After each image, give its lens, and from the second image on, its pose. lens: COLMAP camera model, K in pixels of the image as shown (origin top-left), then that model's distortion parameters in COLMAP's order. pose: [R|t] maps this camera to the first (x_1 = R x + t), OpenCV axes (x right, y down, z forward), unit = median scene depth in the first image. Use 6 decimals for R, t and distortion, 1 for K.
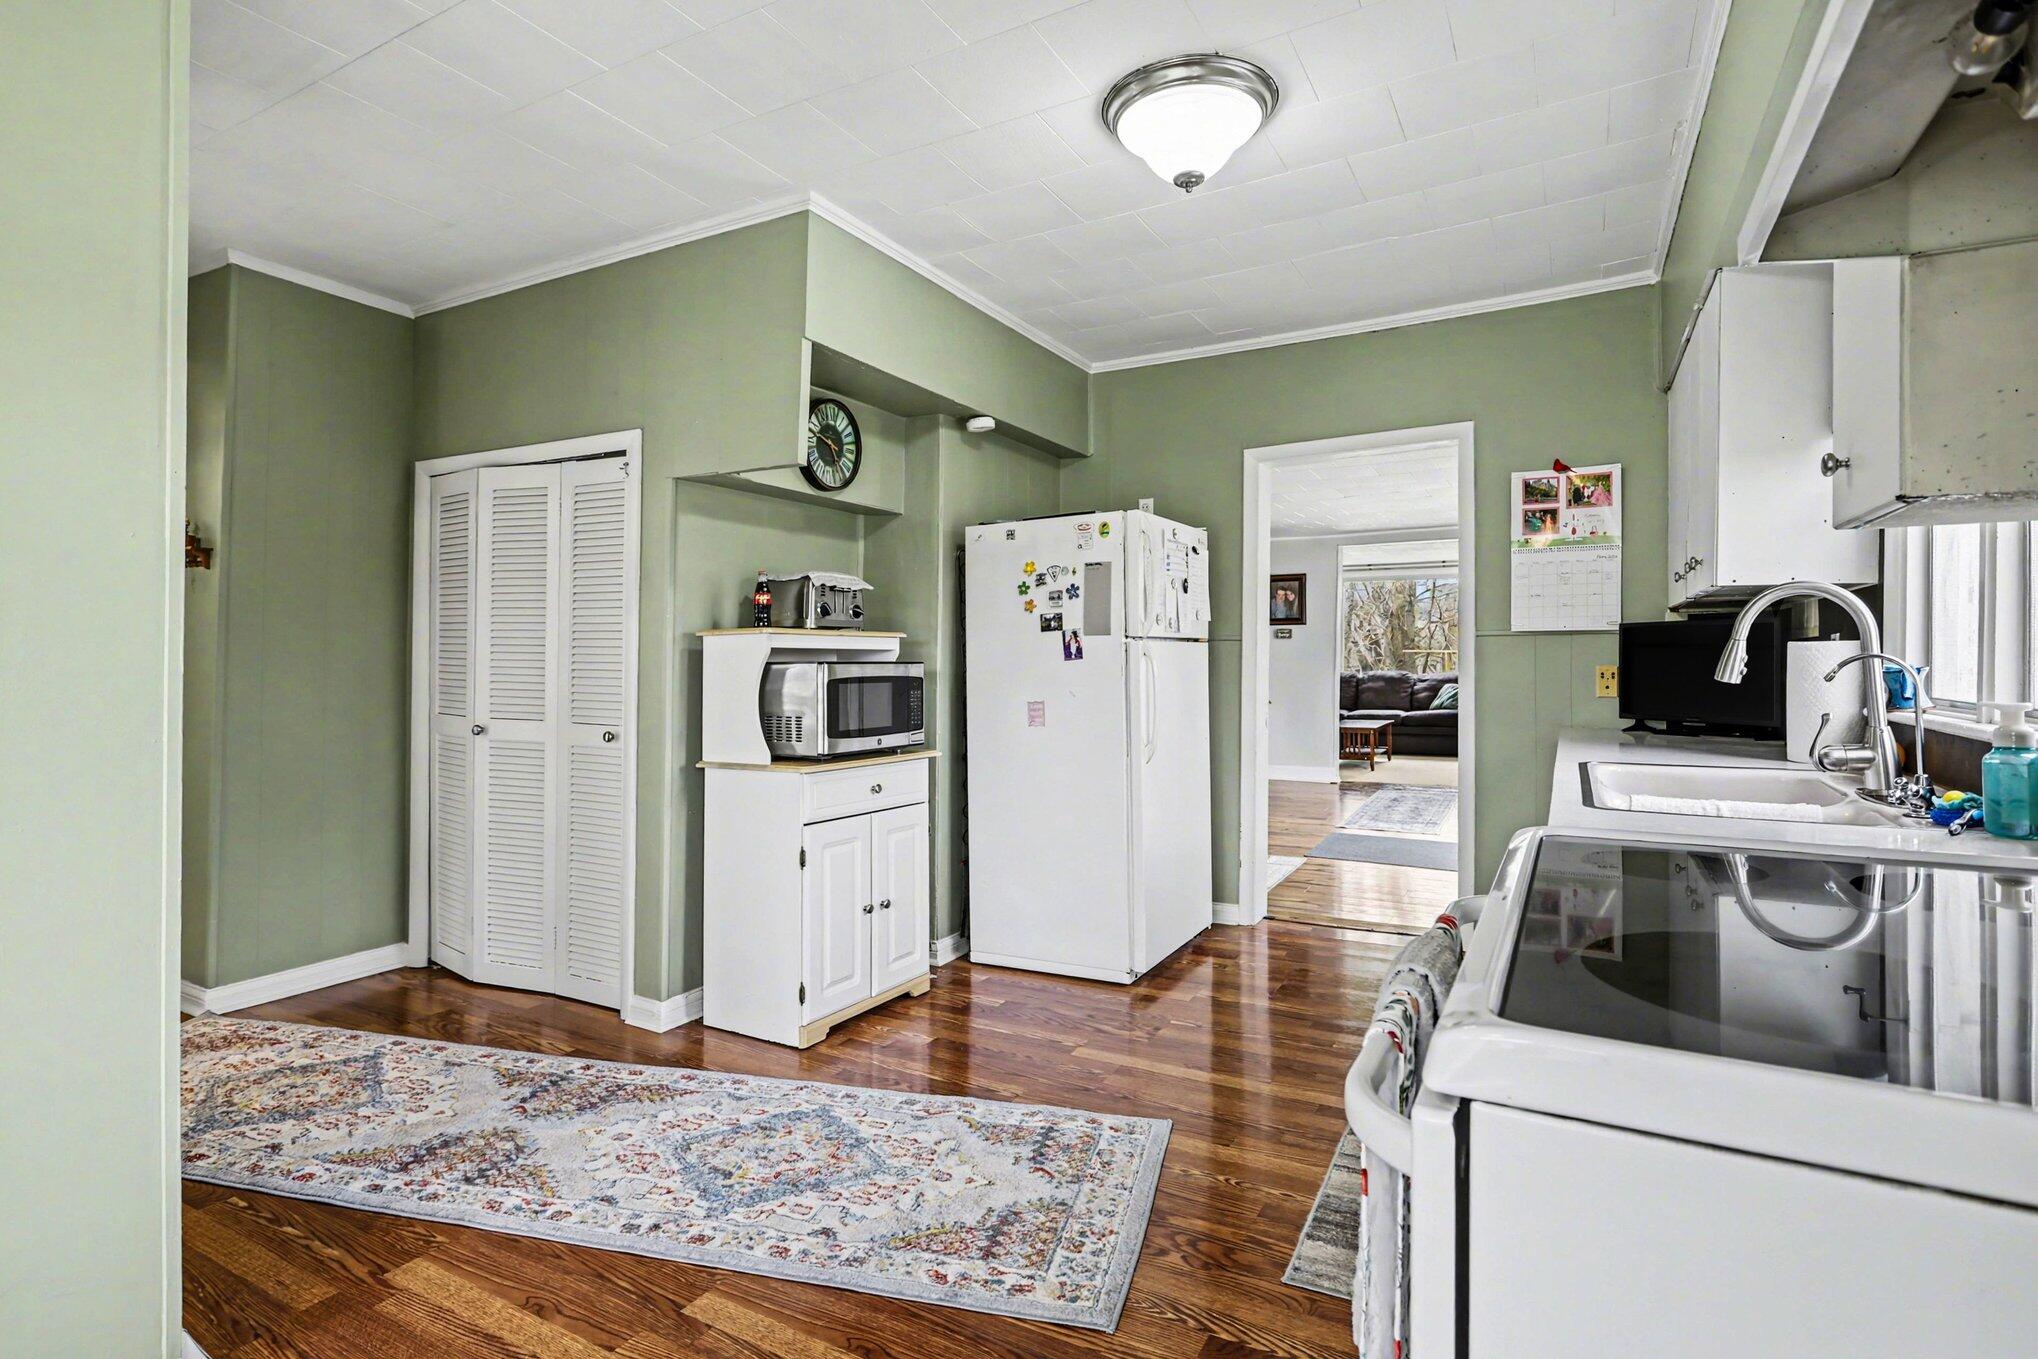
lens RADIAL K [[1008.9, 0, 1030.4], [0, 1008.9, 678.7], [0, 0, 1]] dist [-0.013987, 0.005148]
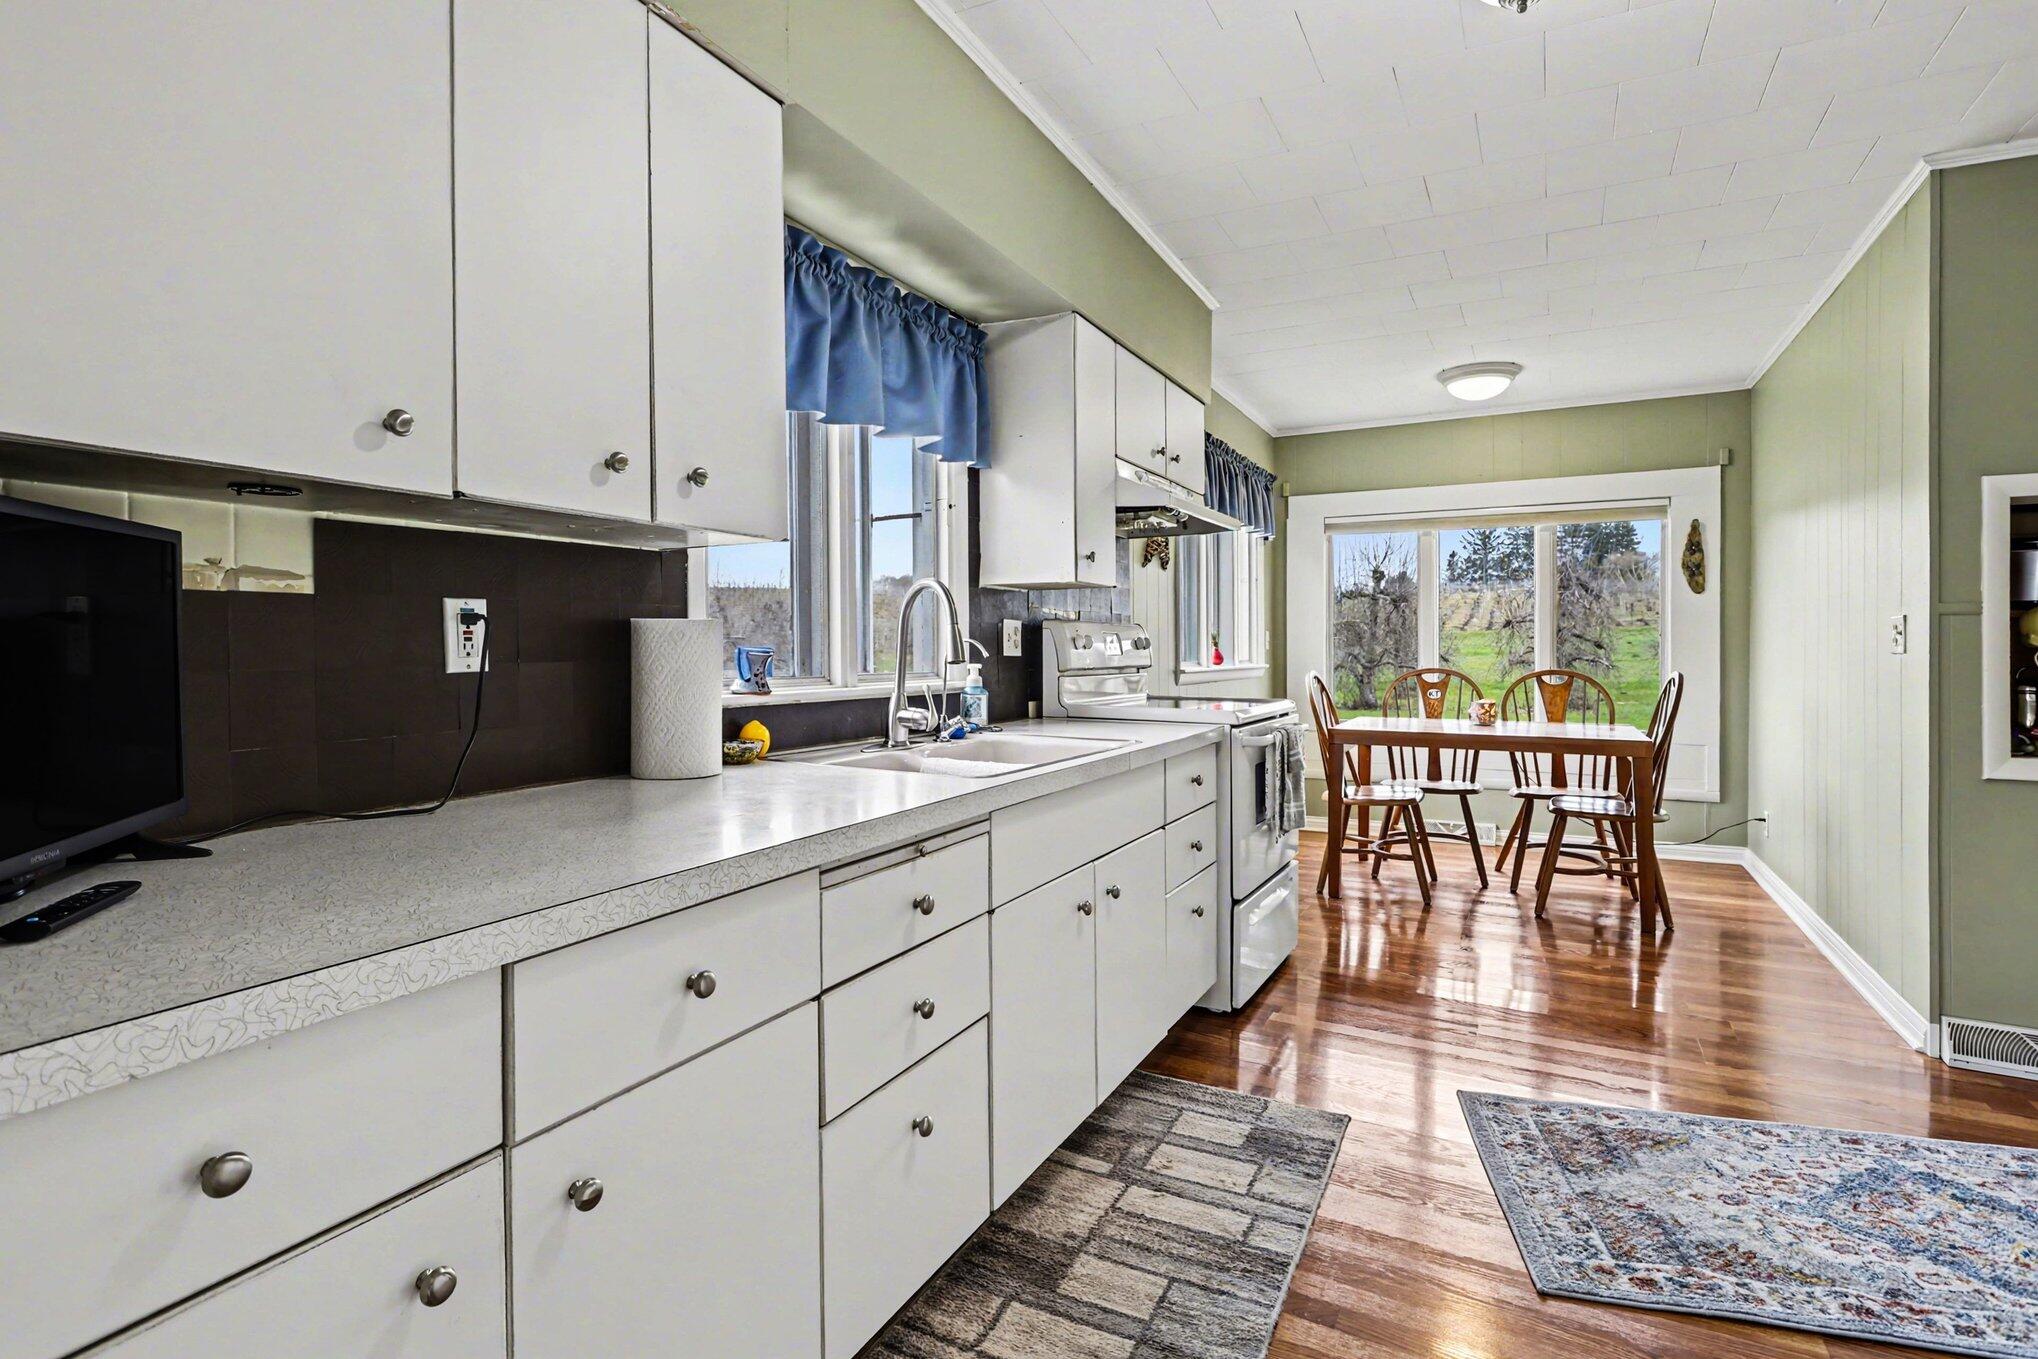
lens RADIAL K [[1008.9, 0, 992.1], [0, 1008.9, 633.8], [0, 0, 1]] dist [-0.013987, 0.005148]
pose [[-0.999956, -0.004164, 0.008378, 0.362781], [-0.004065, 0.999923, 0.011738, -0.023542], [-0.008427, 0.011703, -0.999896, 1.180296]]
